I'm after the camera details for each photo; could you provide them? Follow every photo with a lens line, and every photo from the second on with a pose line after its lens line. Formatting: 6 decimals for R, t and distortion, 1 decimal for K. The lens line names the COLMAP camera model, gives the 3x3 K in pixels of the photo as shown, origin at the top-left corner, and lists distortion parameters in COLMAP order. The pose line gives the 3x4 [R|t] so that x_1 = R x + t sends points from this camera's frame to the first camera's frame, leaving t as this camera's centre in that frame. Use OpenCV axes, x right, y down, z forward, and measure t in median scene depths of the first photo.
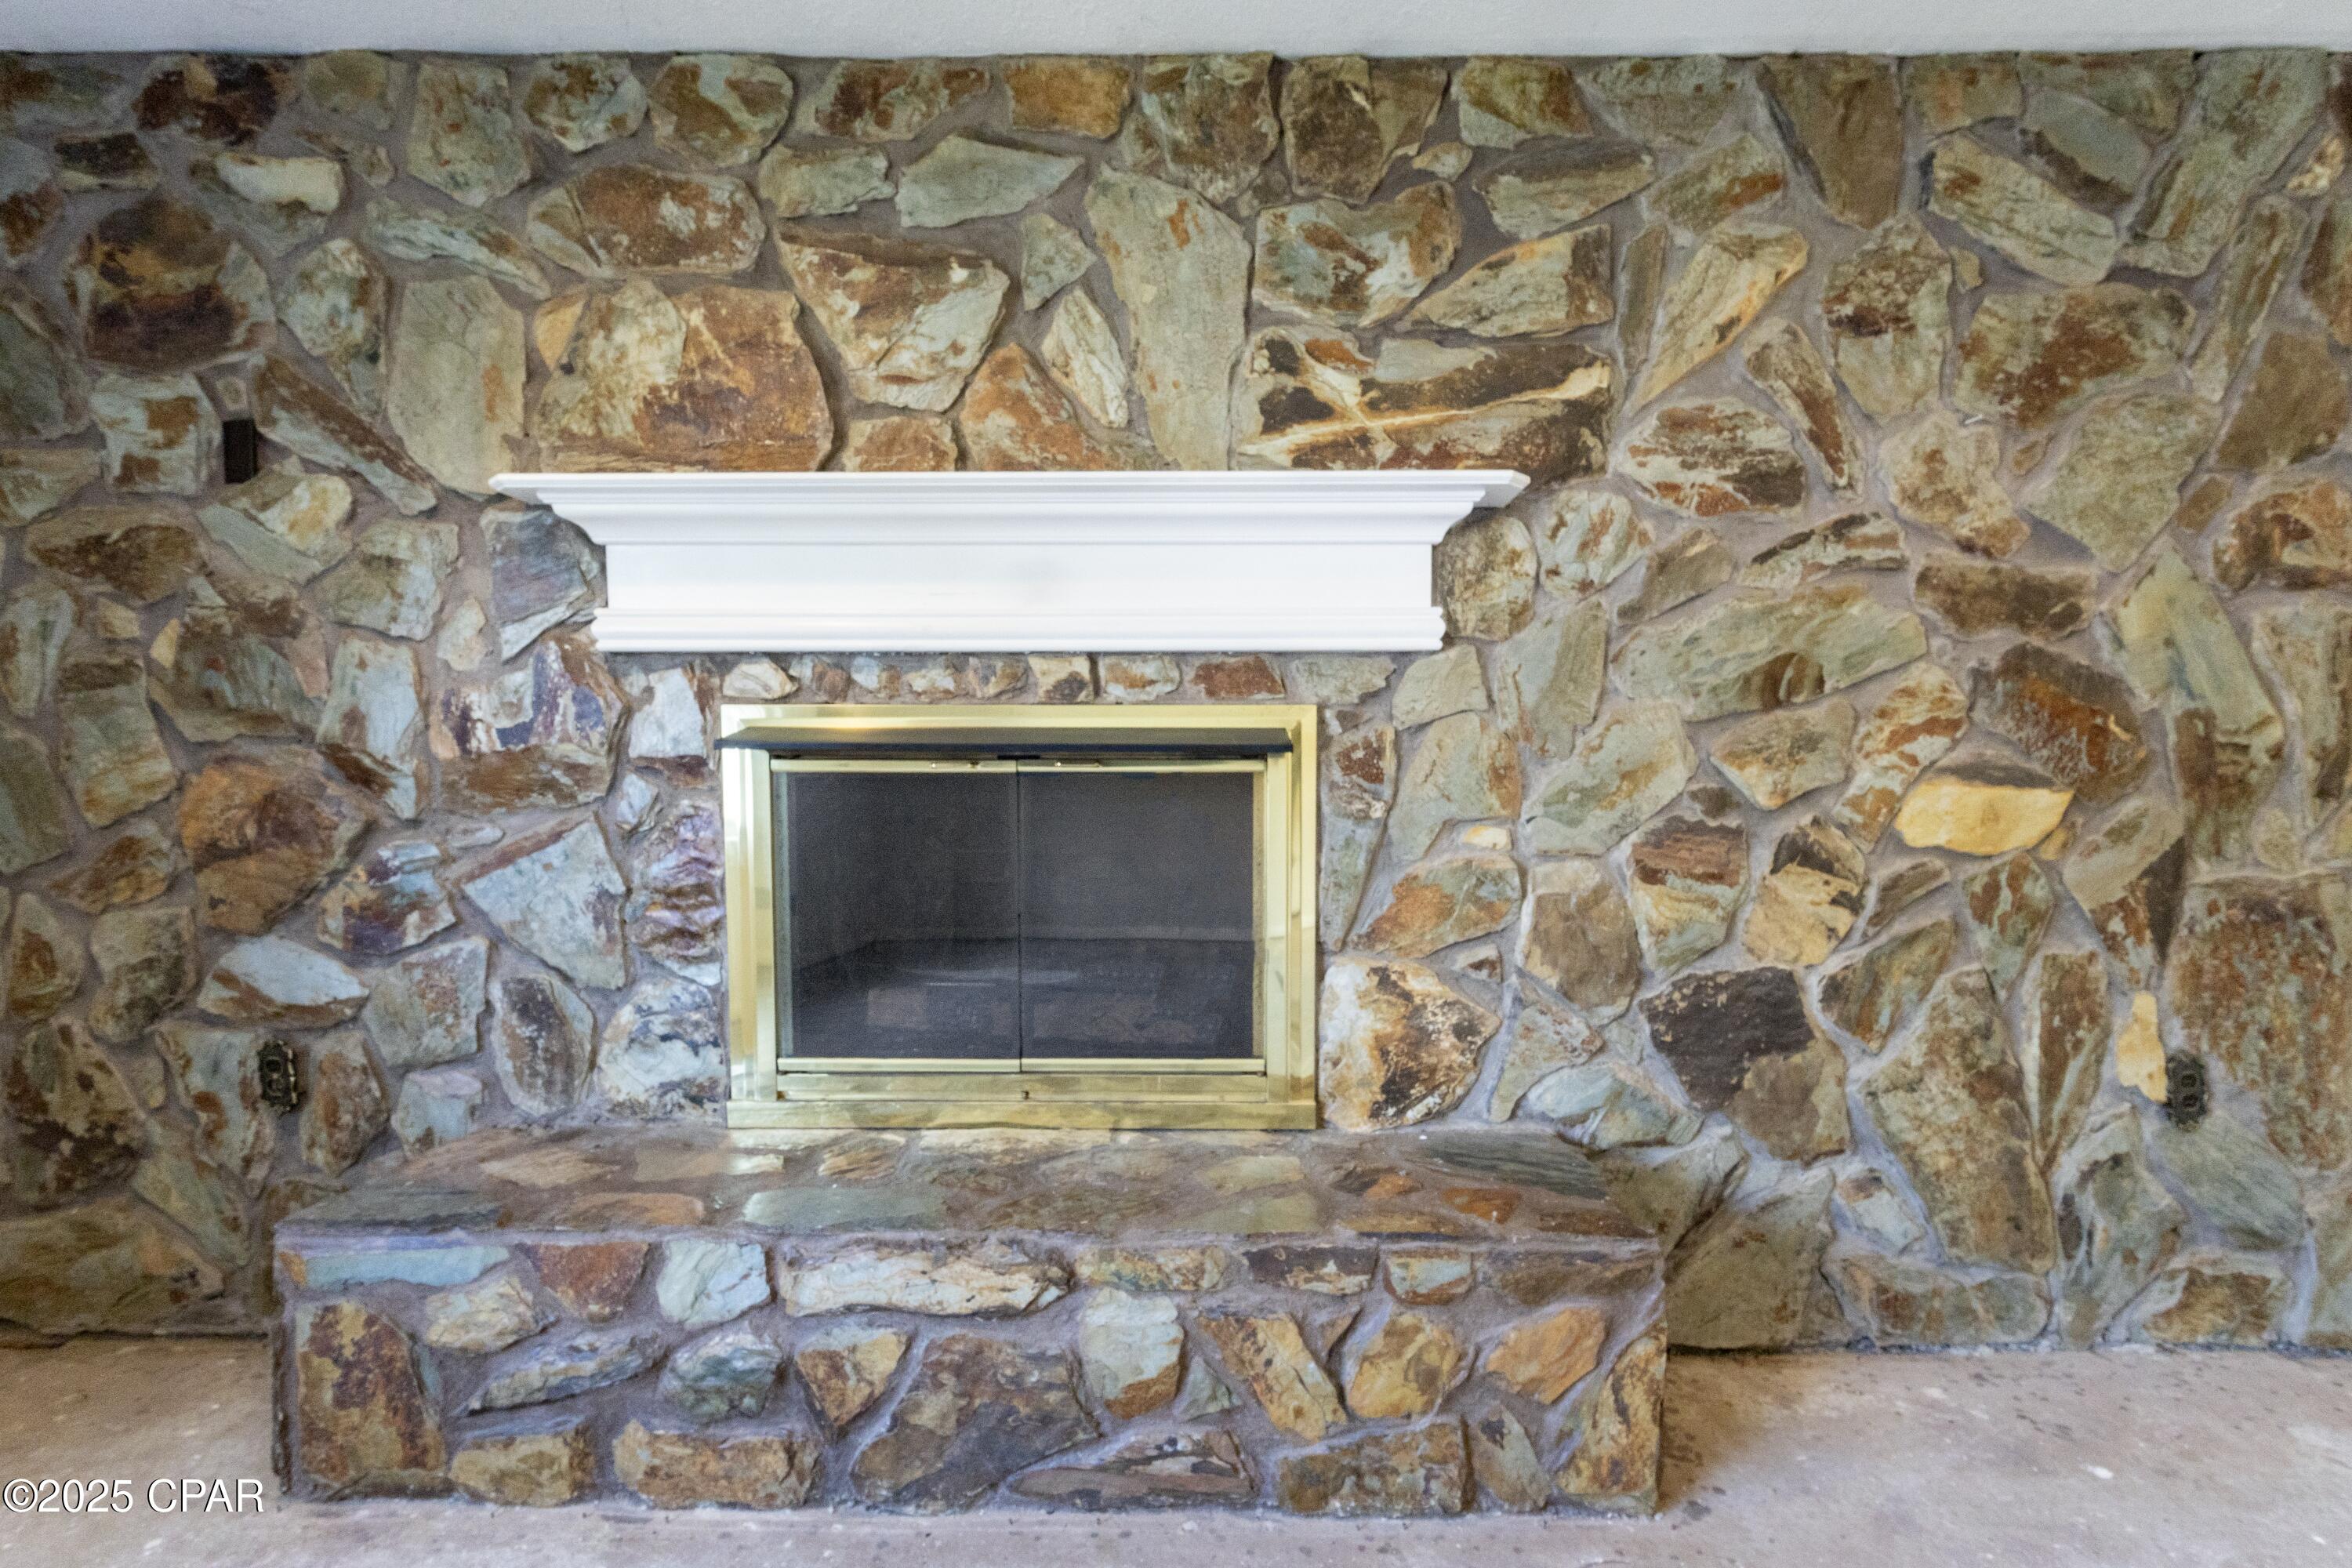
lens RADIAL K [[1099.3, 0, 1172.9], [0, 1099.3, 738.9], [0, 0, 1]] dist [-0.003089, 0.004957]
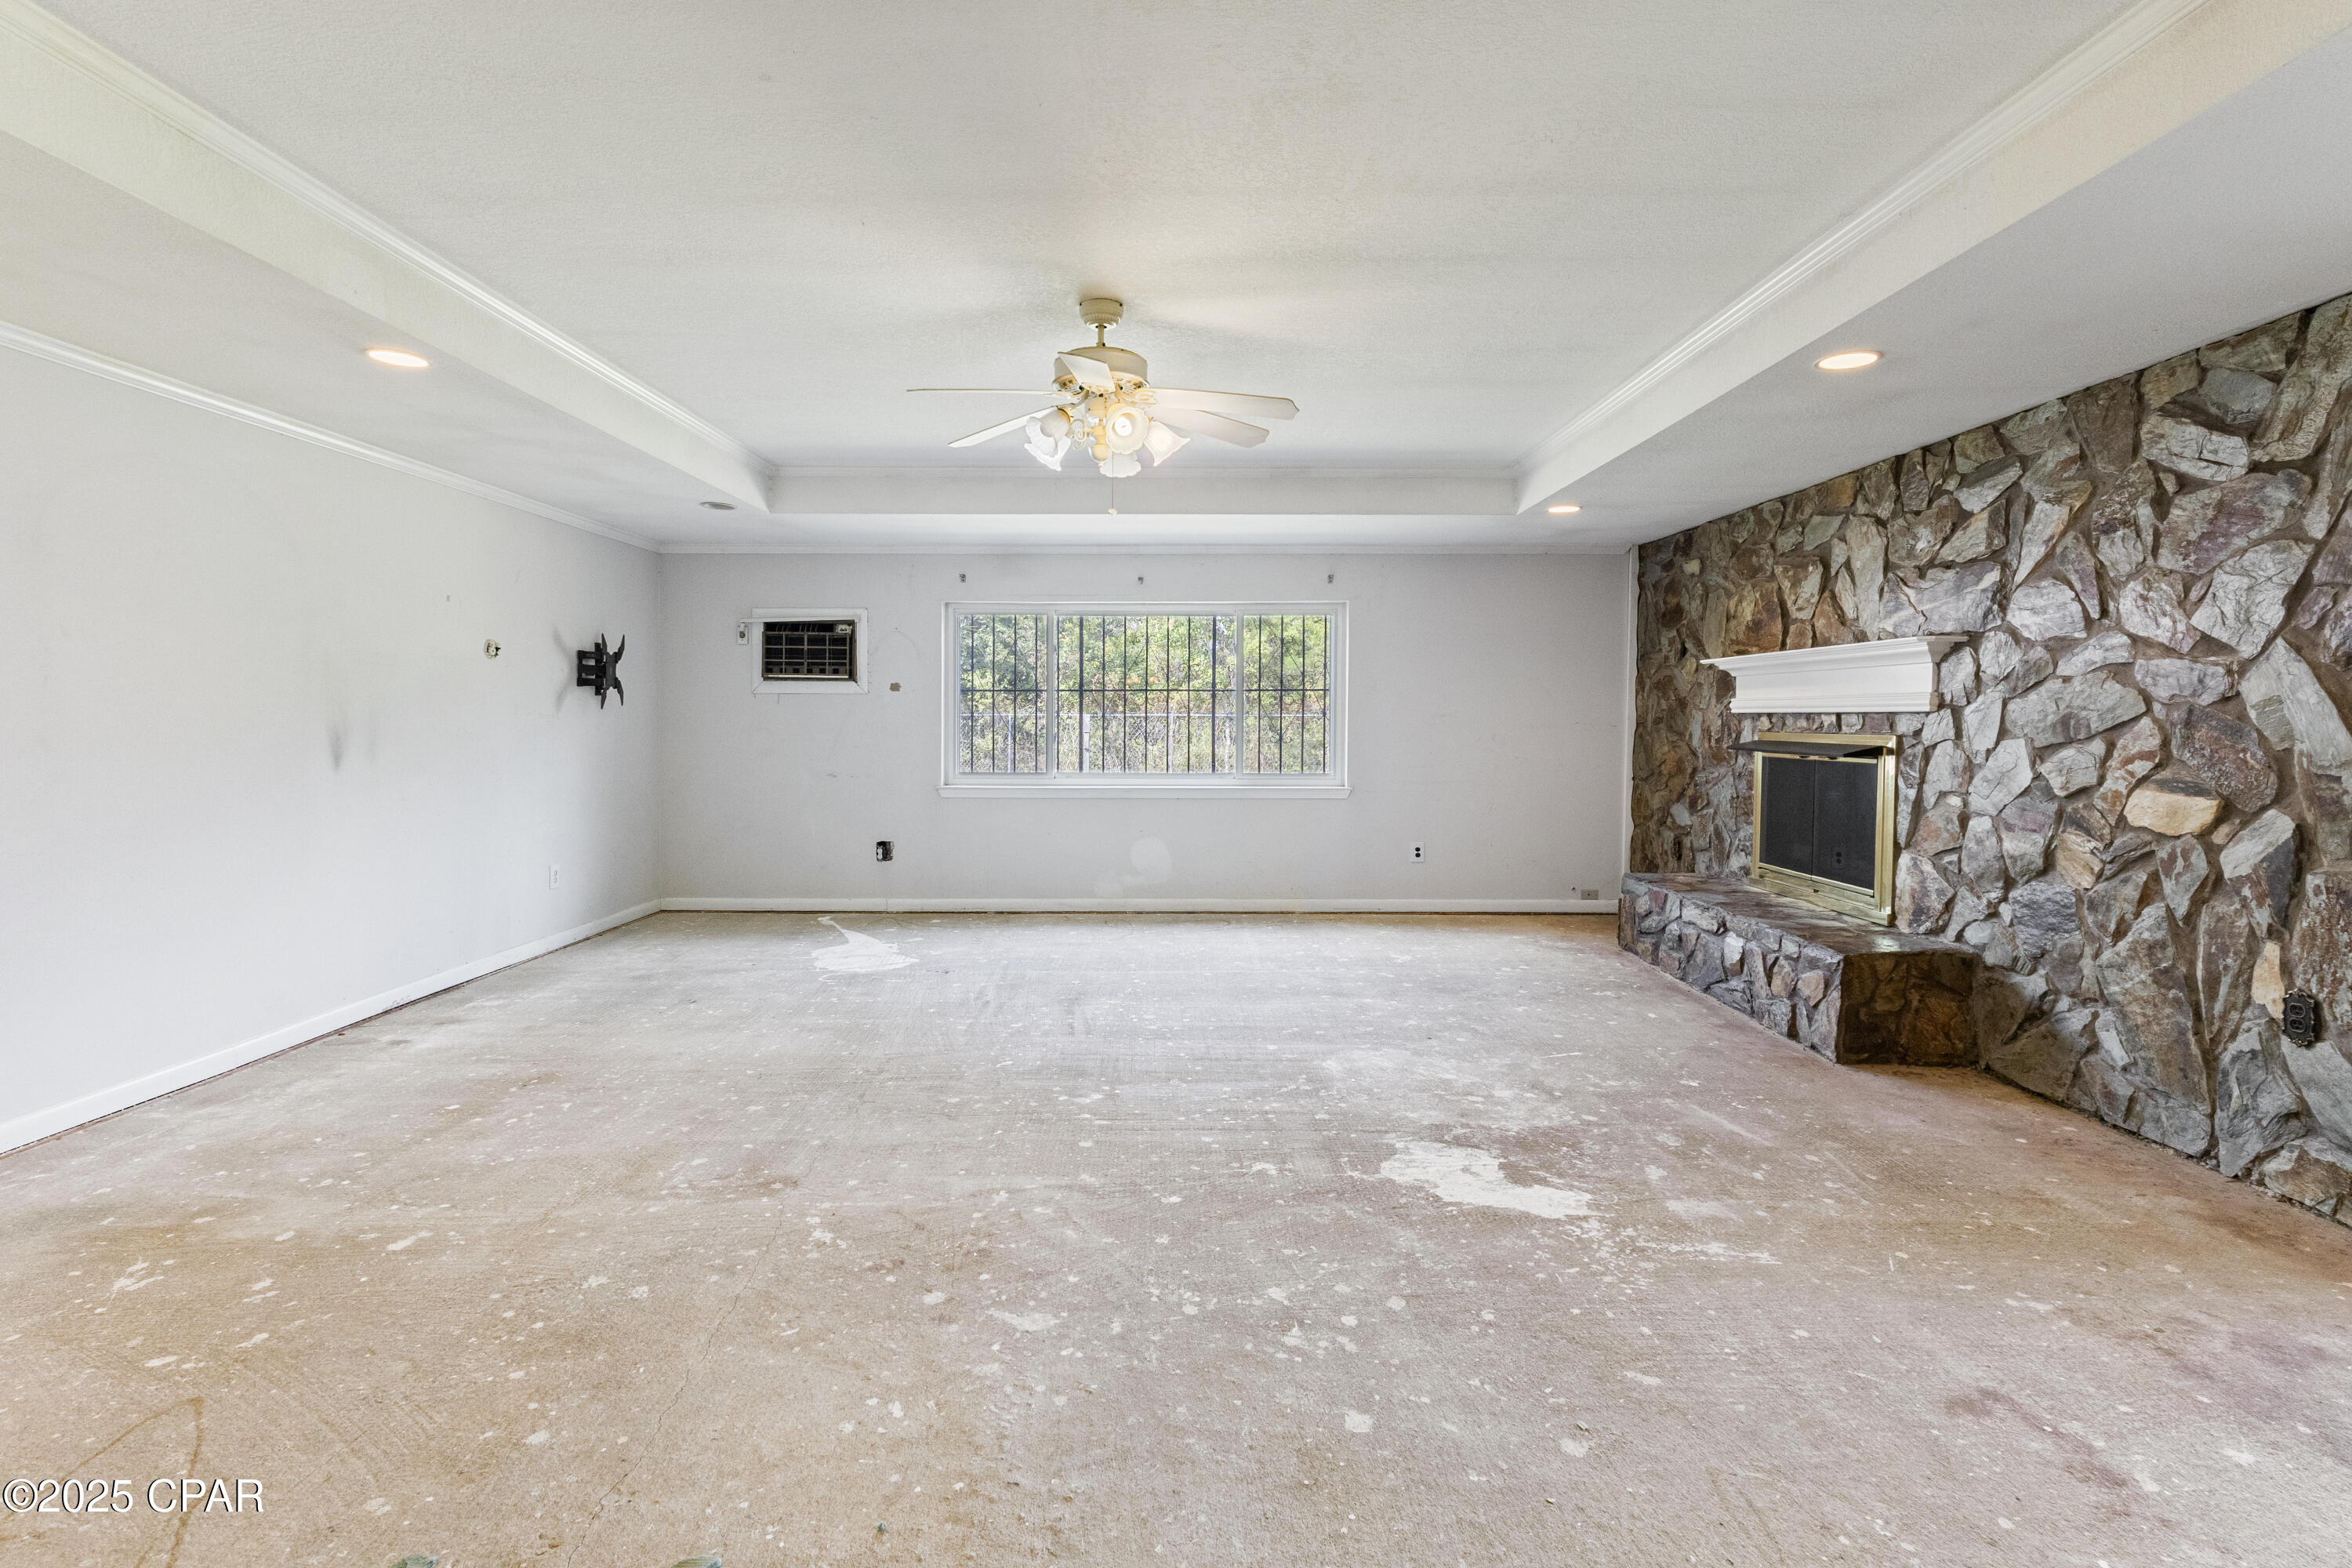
lens RADIAL K [[1099.3, 0, 1172.9], [0, 1099.3, 738.9], [0, 0, 1]] dist [-0.003089, 0.004957]
pose [[0.004623, 0.020941, -0.999770, 2.354241], [-0.066770, 0.997556, 0.020586, 0.028205], [0.997758, 0.066660, 0.006010, -0.488328]]
